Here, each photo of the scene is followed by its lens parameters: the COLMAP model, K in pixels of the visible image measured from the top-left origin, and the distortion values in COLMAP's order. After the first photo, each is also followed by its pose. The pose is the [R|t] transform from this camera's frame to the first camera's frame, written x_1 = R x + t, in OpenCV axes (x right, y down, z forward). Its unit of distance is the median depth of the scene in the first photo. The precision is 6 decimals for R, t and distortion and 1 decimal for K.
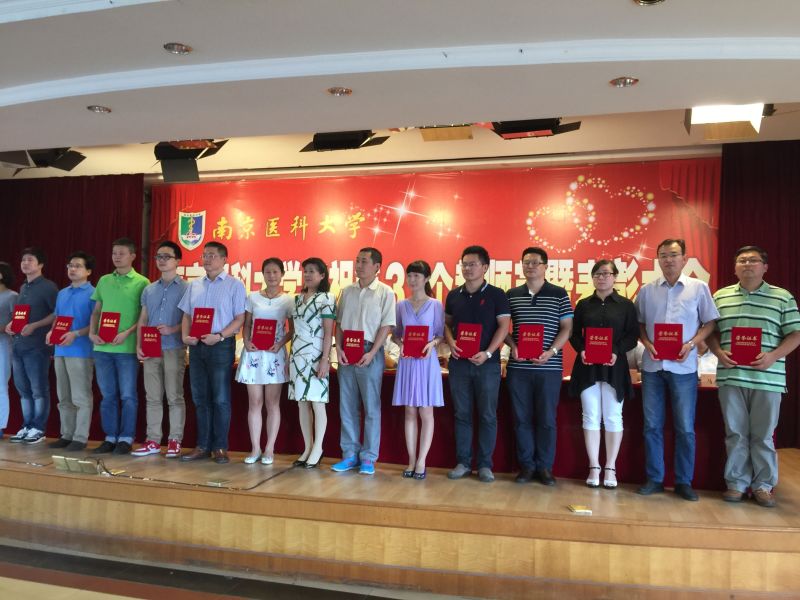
lens RADIAL K [[677.2, 0, 401.9], [0, 677.2, 301.9], [0, 0, 1]] dist [-0.000664, -0.006816]
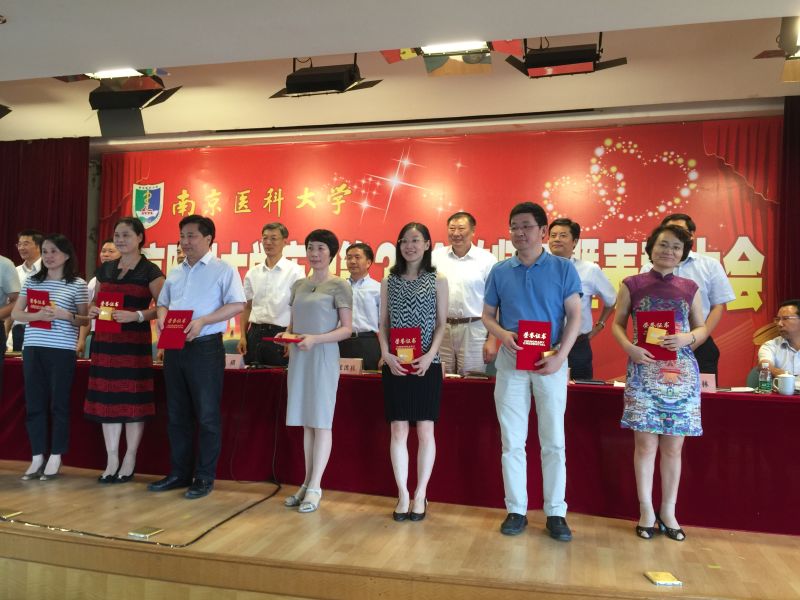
lens RADIAL K [[677.2, 0, 397.6], [0, 677.2, 297.6], [0, 0, 1]] dist [-0.000664, -0.006816]
pose [[0.999862, 0.002896, 0.016385, -0.010164], [-0.002914, 0.999995, 0.001052, 0.010250], [-0.016382, -0.001100, 0.999865, 0.161857]]
